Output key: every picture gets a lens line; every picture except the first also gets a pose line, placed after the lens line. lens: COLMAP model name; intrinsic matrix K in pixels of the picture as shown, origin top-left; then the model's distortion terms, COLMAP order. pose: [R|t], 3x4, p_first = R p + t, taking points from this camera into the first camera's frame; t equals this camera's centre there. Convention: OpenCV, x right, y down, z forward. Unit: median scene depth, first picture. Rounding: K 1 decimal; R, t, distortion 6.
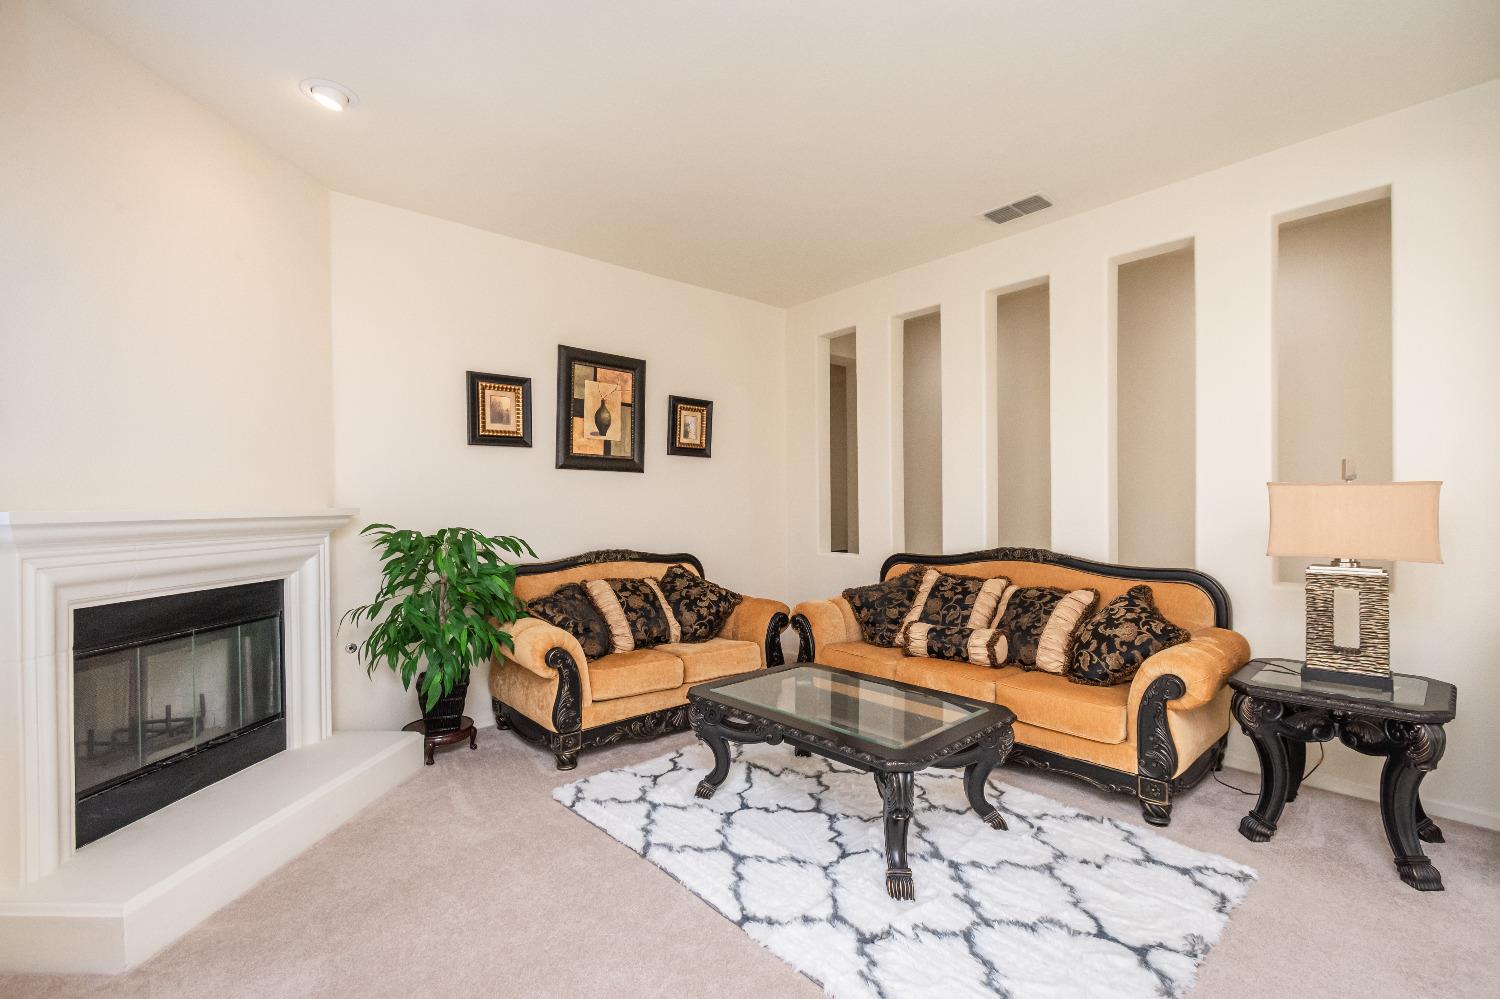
lens RADIAL K [[673.6, 0, 751.3], [0, 673.6, 507.2], [0, 0, 1]] dist [-0.003436, 0.000646]
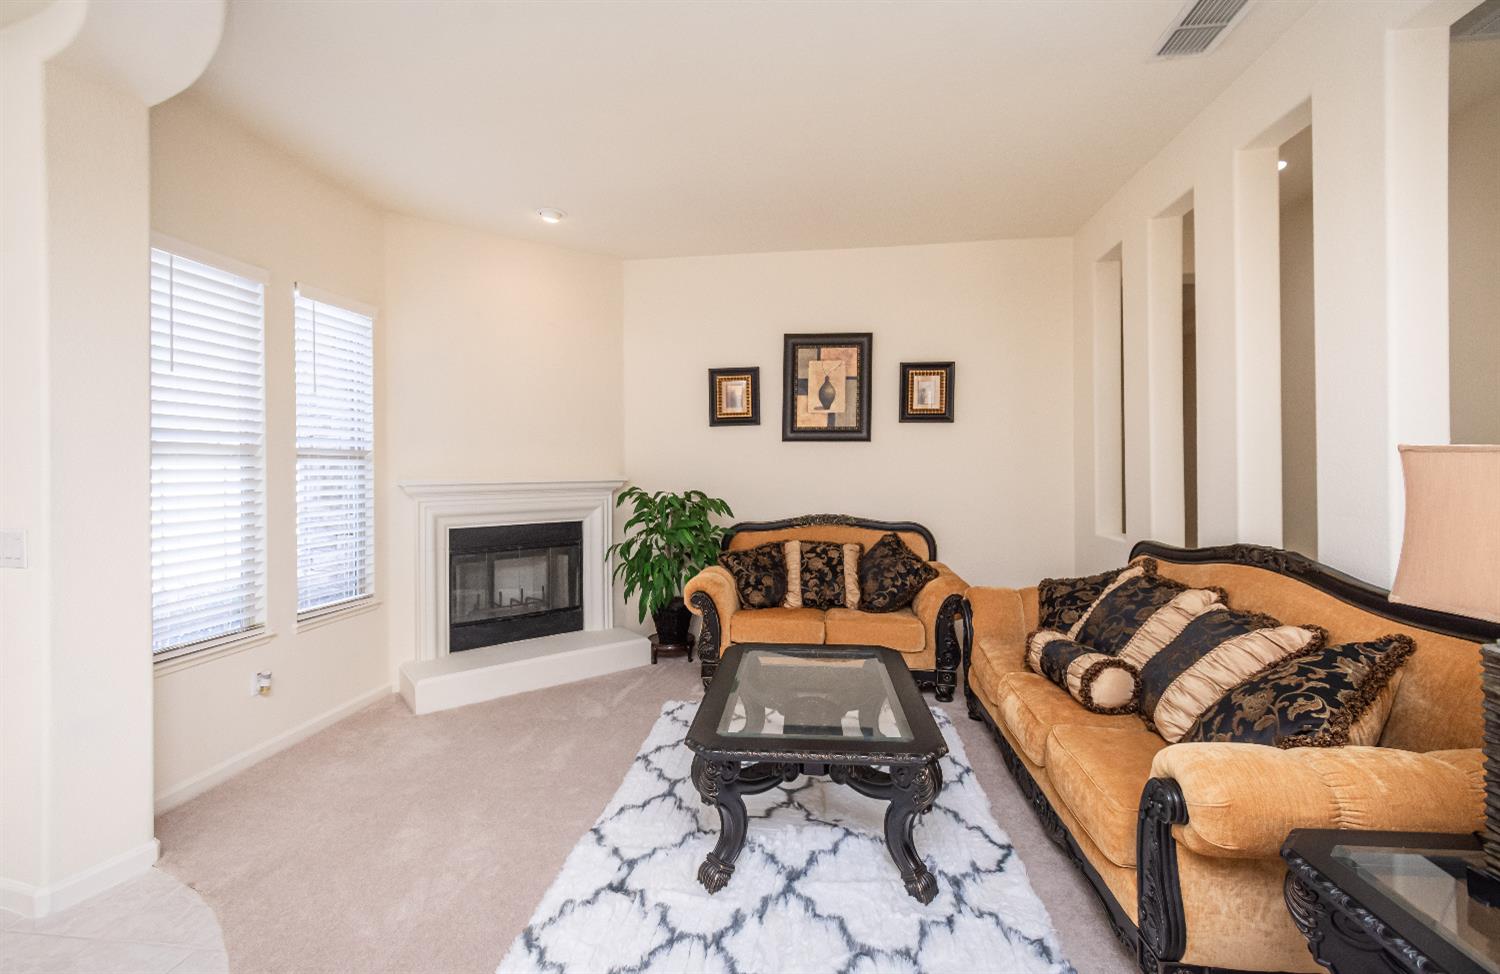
lens RADIAL K [[650.3, 0, 746.6], [0, 650.3, 462.8], [0, 0, 1]] dist [-0.004795, -0.000545]
pose [[0.650570, -0.005289, -0.759428, 0.517533], [0.001873, 0.999984, -0.005360, -0.014682], [0.759444, 0.002065, 0.650570, 0.226661]]
